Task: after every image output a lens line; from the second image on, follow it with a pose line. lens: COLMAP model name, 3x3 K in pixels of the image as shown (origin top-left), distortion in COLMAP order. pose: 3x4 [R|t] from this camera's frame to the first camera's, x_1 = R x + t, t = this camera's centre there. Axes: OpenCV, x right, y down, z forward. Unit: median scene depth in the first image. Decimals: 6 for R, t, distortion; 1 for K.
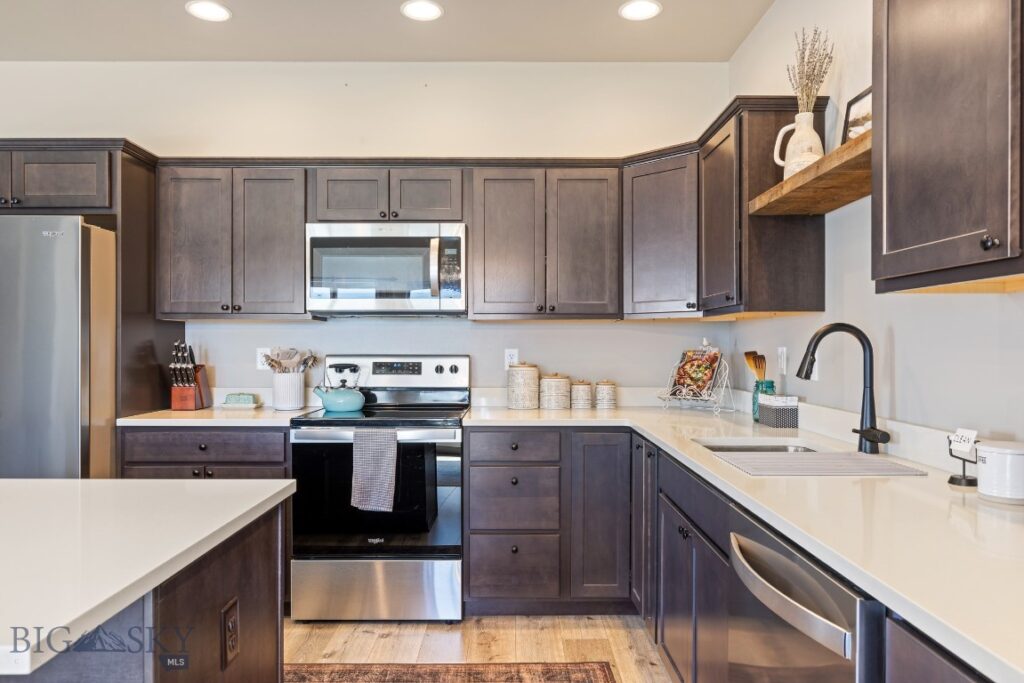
lens RADIAL K [[695.3, 0, 512.0], [0, 695.3, 341.5], [0, 0, 1]] dist [0.010581, 0.000130]
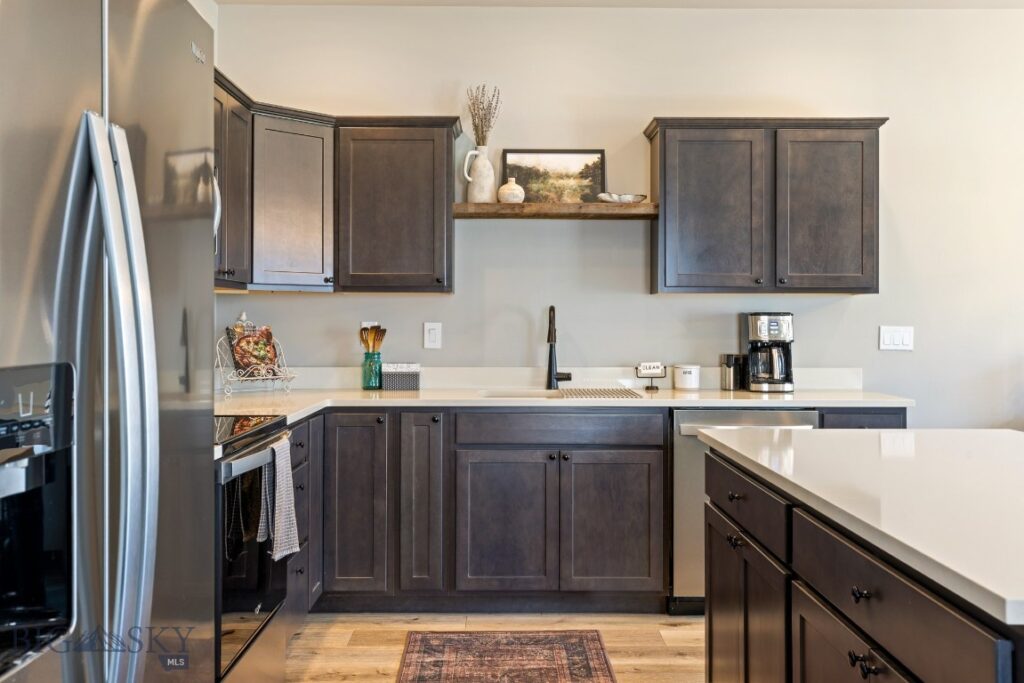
lens RADIAL K [[970.6, 0, 514.0], [0, 970.6, 321.0], [0, 0, 1]] dist [0.009256, 0.001133]
pose [[-0.007554, 0.001563, 0.999970, -1.132941], [-0.005503, 0.999984, -0.001605, 0.007307], [-0.999956, -0.005515, -0.007546, 0.753596]]
